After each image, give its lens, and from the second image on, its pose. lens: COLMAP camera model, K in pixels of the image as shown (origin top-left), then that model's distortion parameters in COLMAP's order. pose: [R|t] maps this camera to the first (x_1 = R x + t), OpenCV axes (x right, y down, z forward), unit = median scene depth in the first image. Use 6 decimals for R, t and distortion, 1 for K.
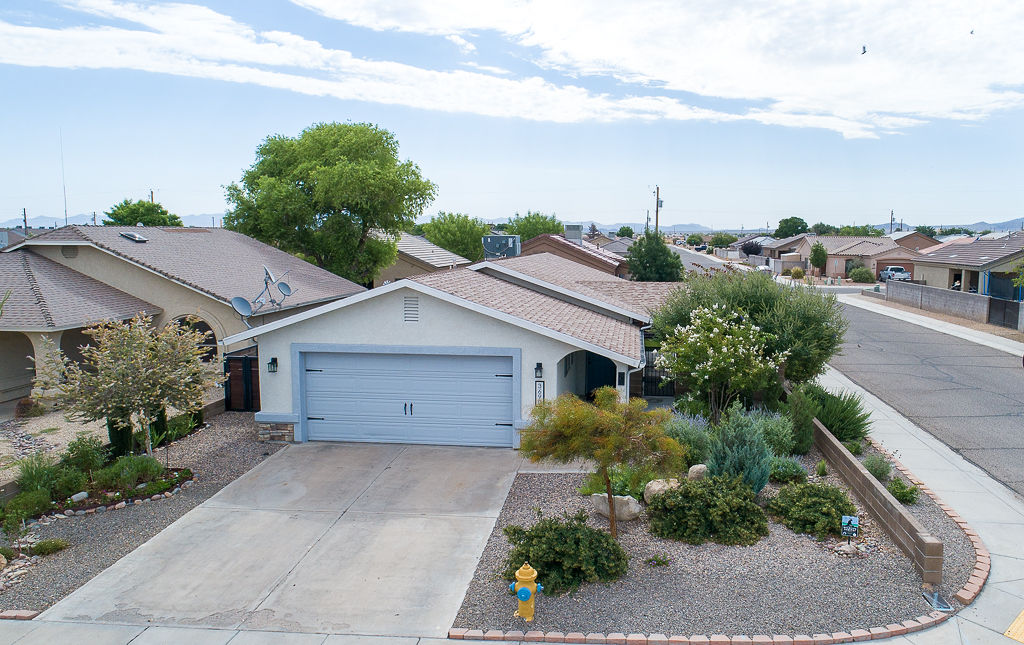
lens RADIAL K [[764.2, 0, 581.5], [0, 764.2, 321.3], [0, 0, 1]] dist [0.001038, 0.005935]
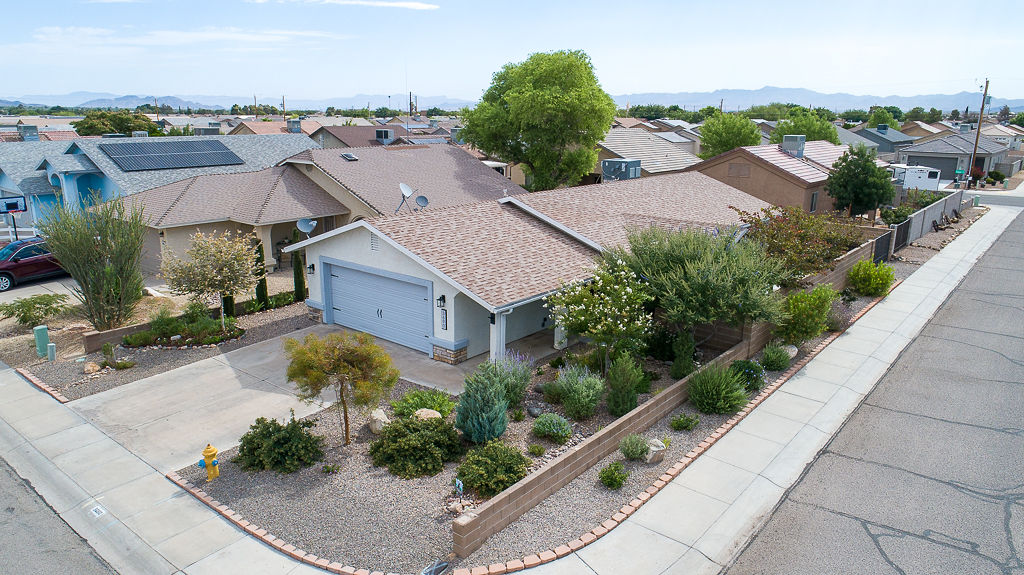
lens RADIAL K [[698.0, 0, 533.7], [0, 698.0, 270.2], [0, 0, 1]] dist [-0.001513, 0.002801]
pose [[0.826208, 0.128762, -0.548452, 0.679447], [-0.066664, 0.989036, 0.131774, -0.144244], [0.559406, -0.072311, 0.825733, 0.143400]]
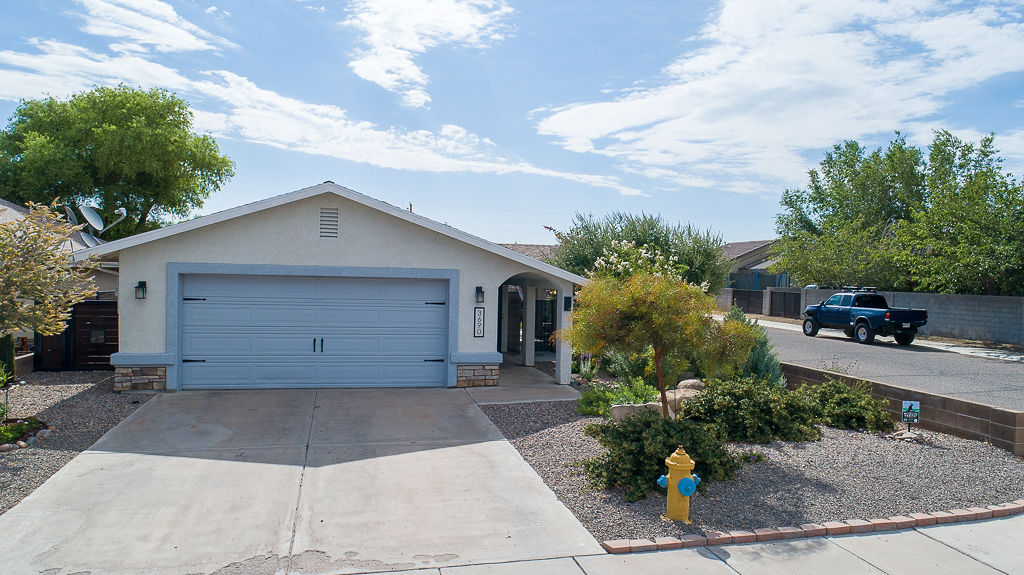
lens RADIAL K [[698.0, 0, 509.0], [0, 698.0, 283.5], [0, 0, 1]] dist [-0.001513, 0.002801]
pose [[0.956696, 0.007409, 0.290996, -0.254999], [0.020283, 0.995549, -0.092032, 0.124832], [-0.290383, 0.093949, 0.952287, 0.216555]]
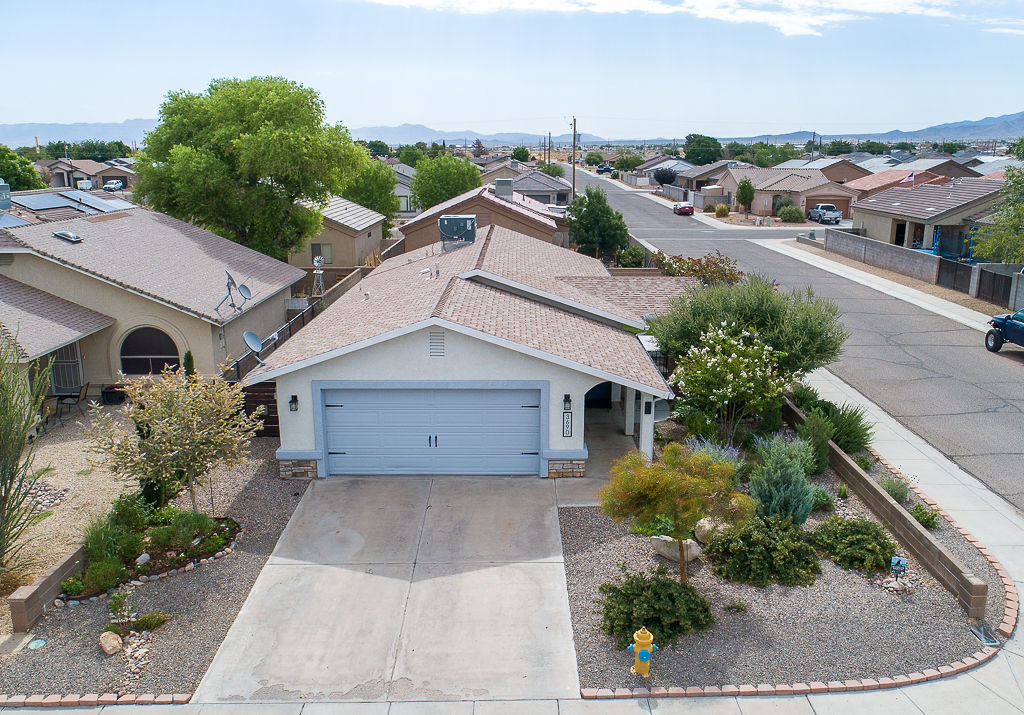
lens RADIAL K [[849.4, 0, 541.0], [0, 849.4, 350.6], [0, 0, 1]] dist [0.018534, -0.017852]
pose [[0.995401, -0.025793, 0.092261, -0.189705], [0.014184, 0.992139, 0.124334, -0.141759], [-0.094743, -0.122454, 0.987942, -0.097565]]
